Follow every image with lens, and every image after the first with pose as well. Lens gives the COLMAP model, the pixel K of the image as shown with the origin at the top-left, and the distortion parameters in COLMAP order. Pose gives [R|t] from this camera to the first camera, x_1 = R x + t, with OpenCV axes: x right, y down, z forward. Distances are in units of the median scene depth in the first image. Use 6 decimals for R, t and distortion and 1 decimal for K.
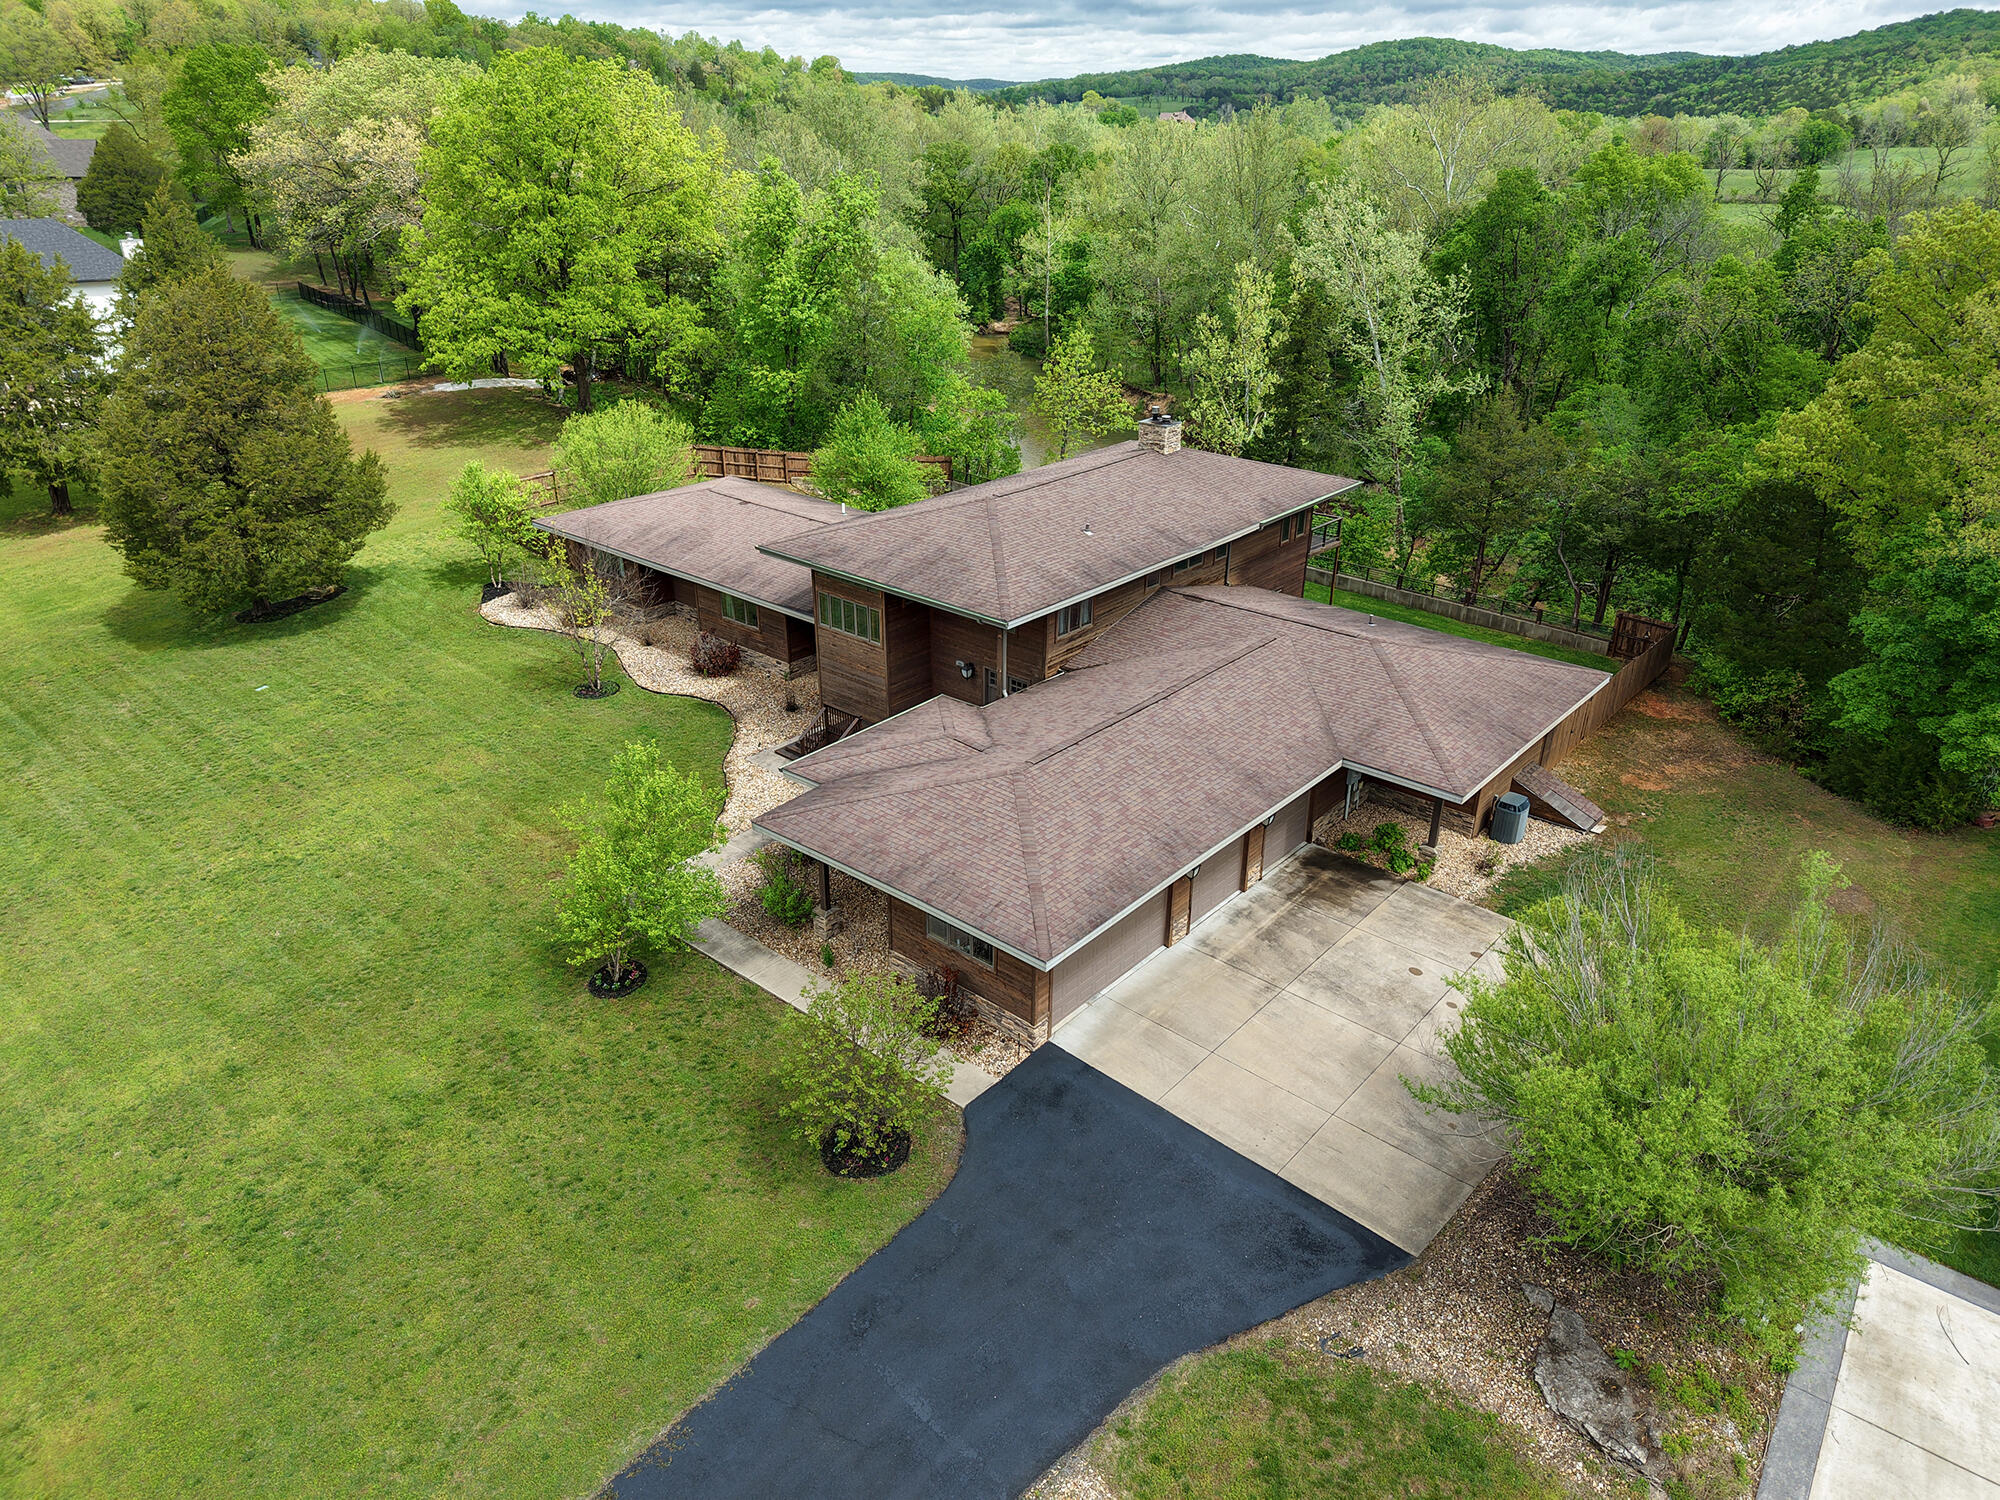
lens RADIAL K [[1374.9, 0, 1000.0], [0, 1374.9, 750.0], [0, 0, 1]] dist [-0.005073, -0.007743]
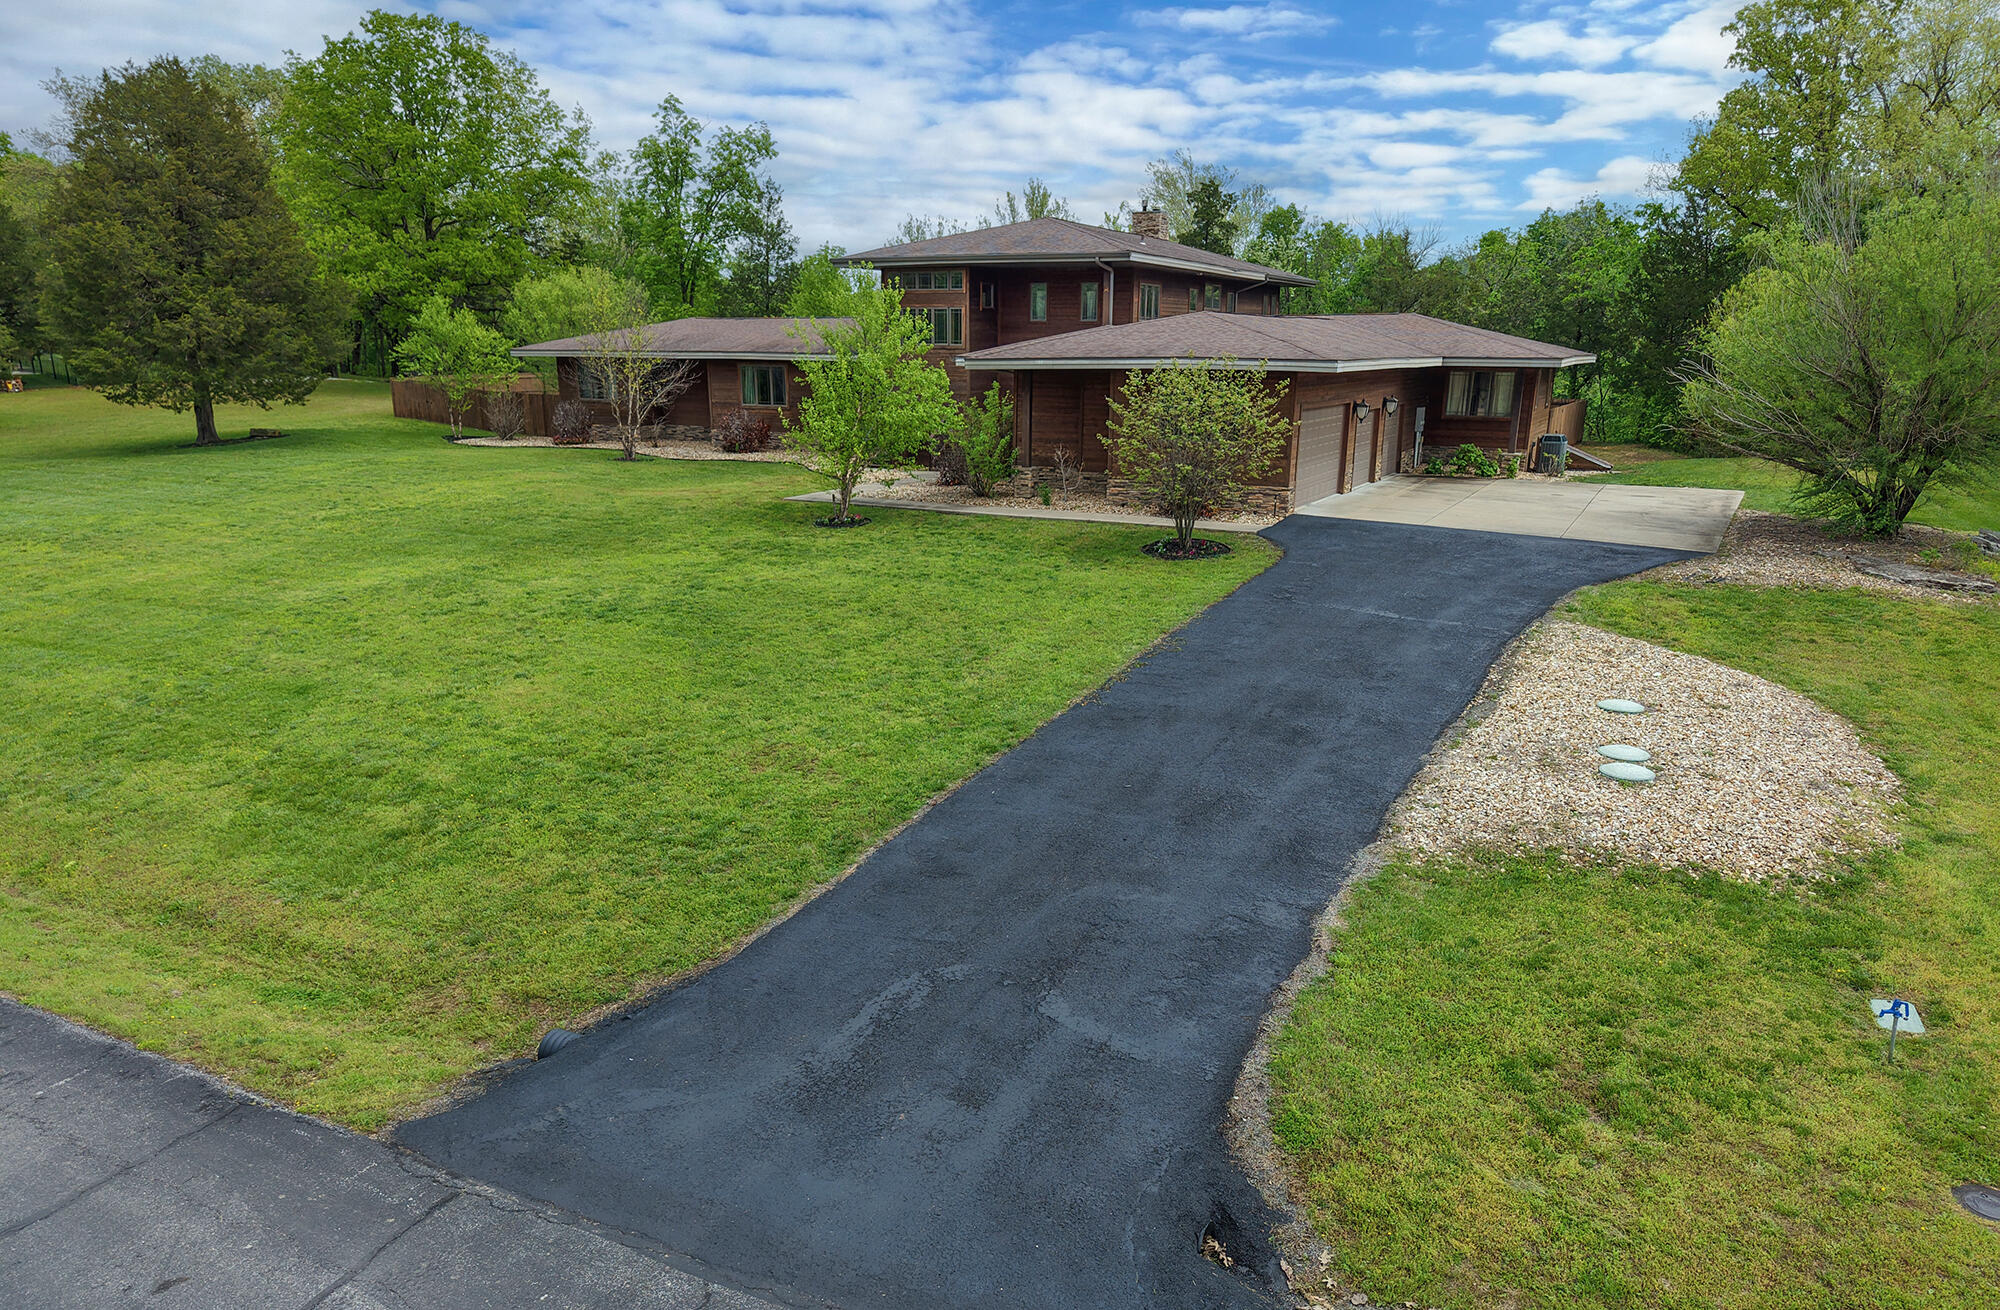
lens RADIAL K [[1409.9, 0, 1000.0], [0, 1409.9, 655.0], [0, 0, 1]] dist [0.004716, 0.002227]
pose [[0.973424, -0.039848, 0.225518, -0.431148], [0.087279, 0.974977, -0.204455, 0.514951], [-0.211727, 0.218705, 0.952544, 0.032961]]
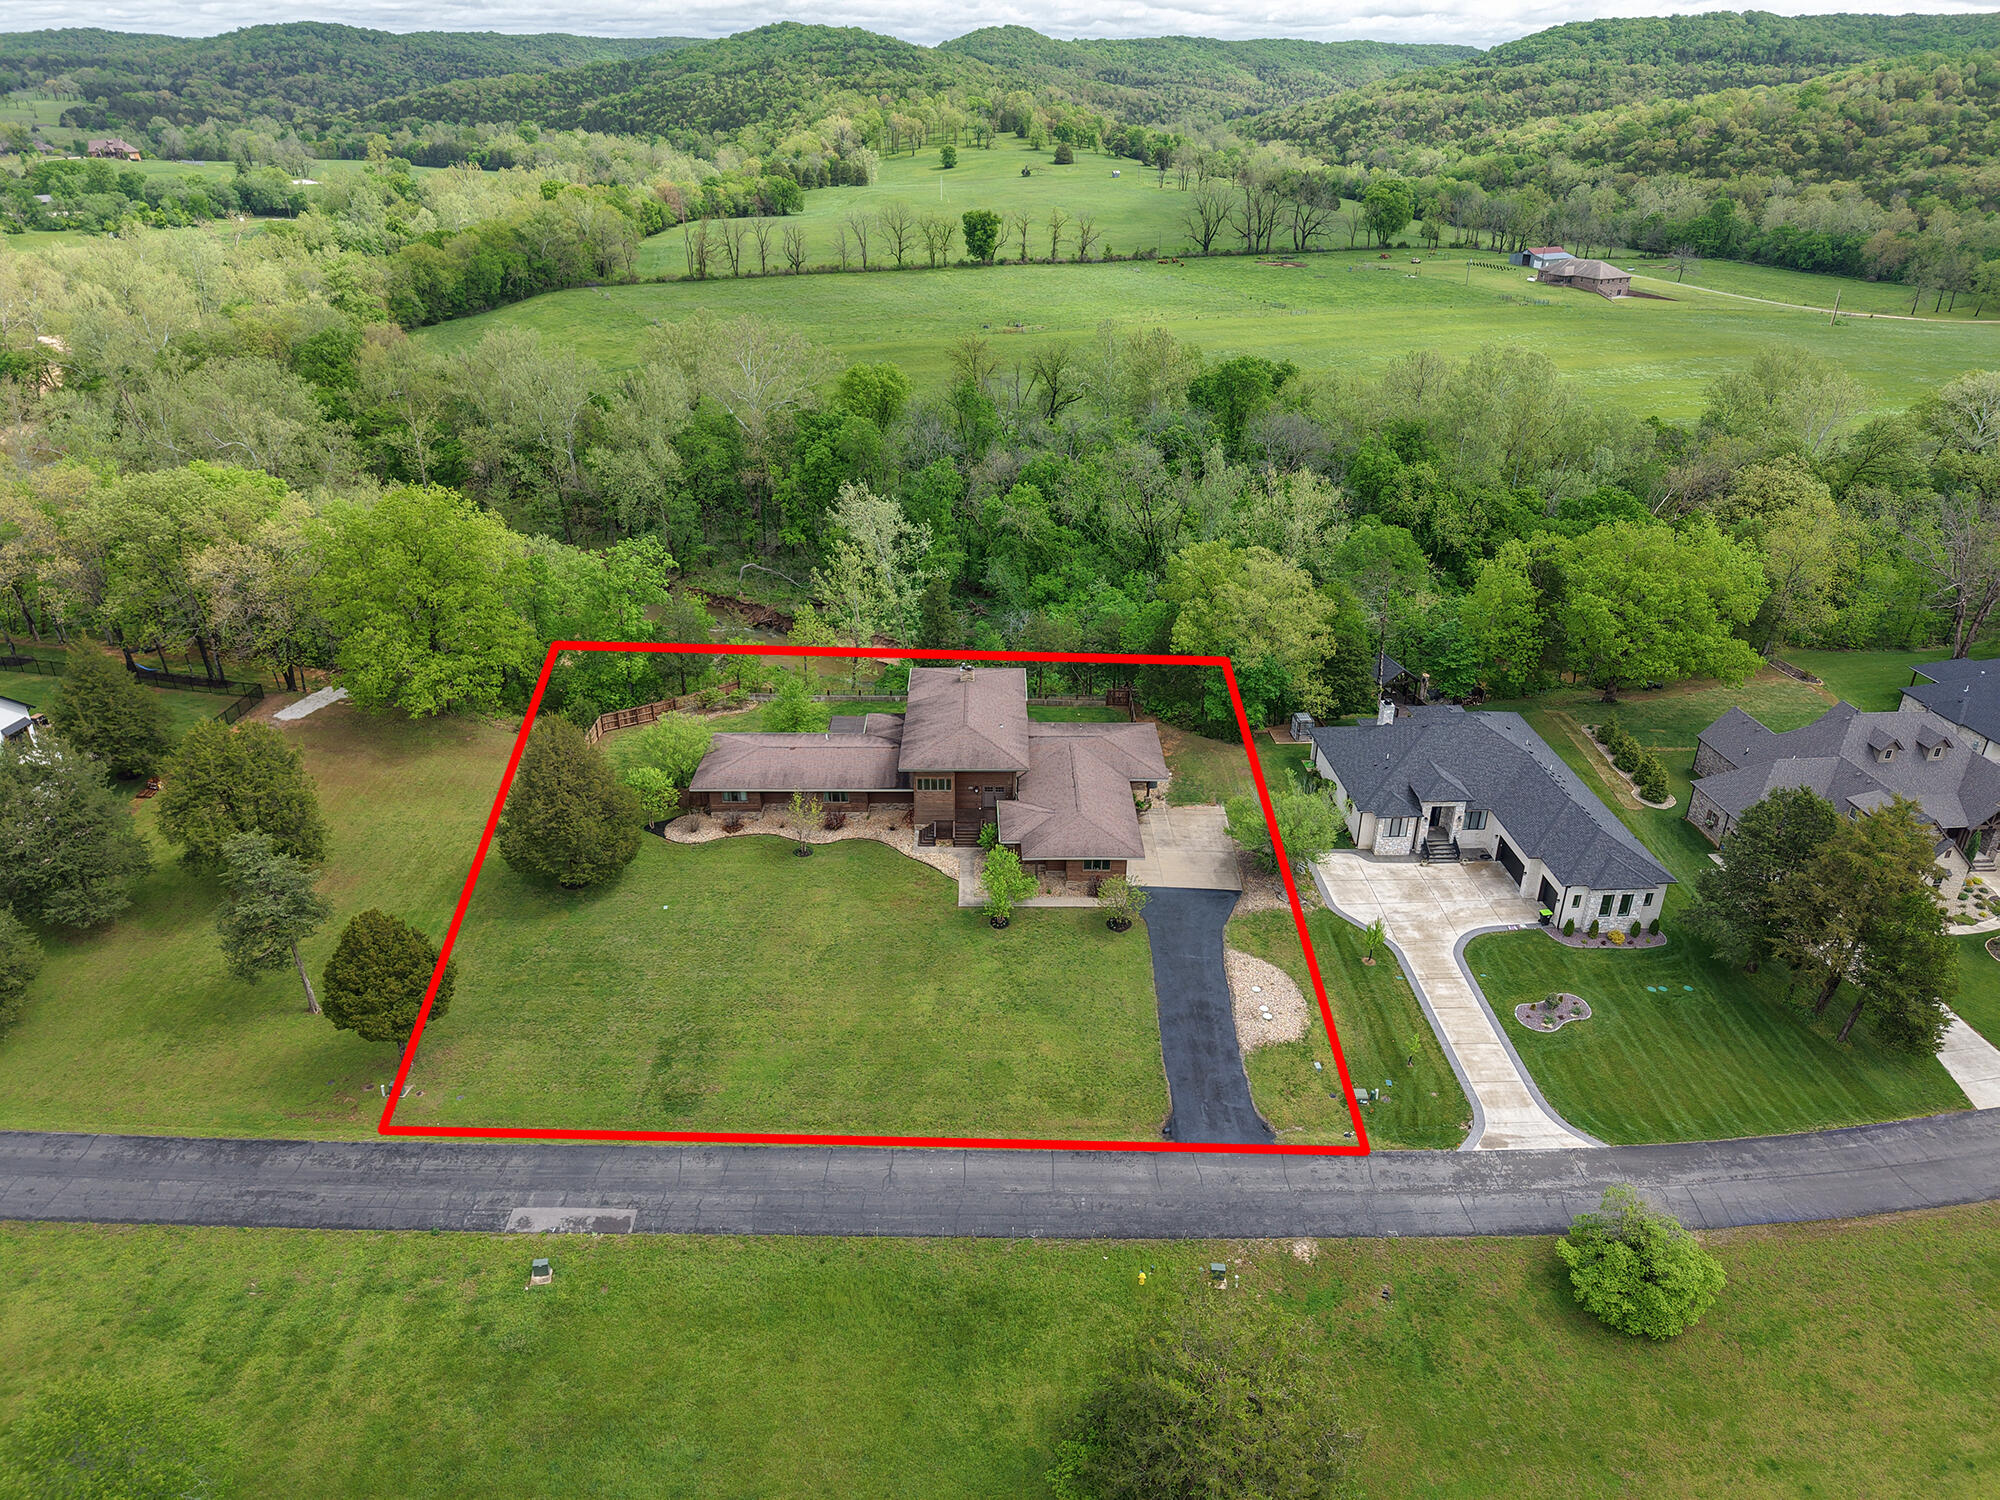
lens RADIAL K [[1321.8, 0, 1000.0], [0, 1321.8, 750.0], [0, 0, 1]] dist [0.009660, -0.001271]
pose [[0.759570, -0.297427, 0.578438, -2.015303], [0.280030, 0.952220, 0.121903, -0.603077], [-0.587057, 0.069387, 0.806566, -1.513988]]
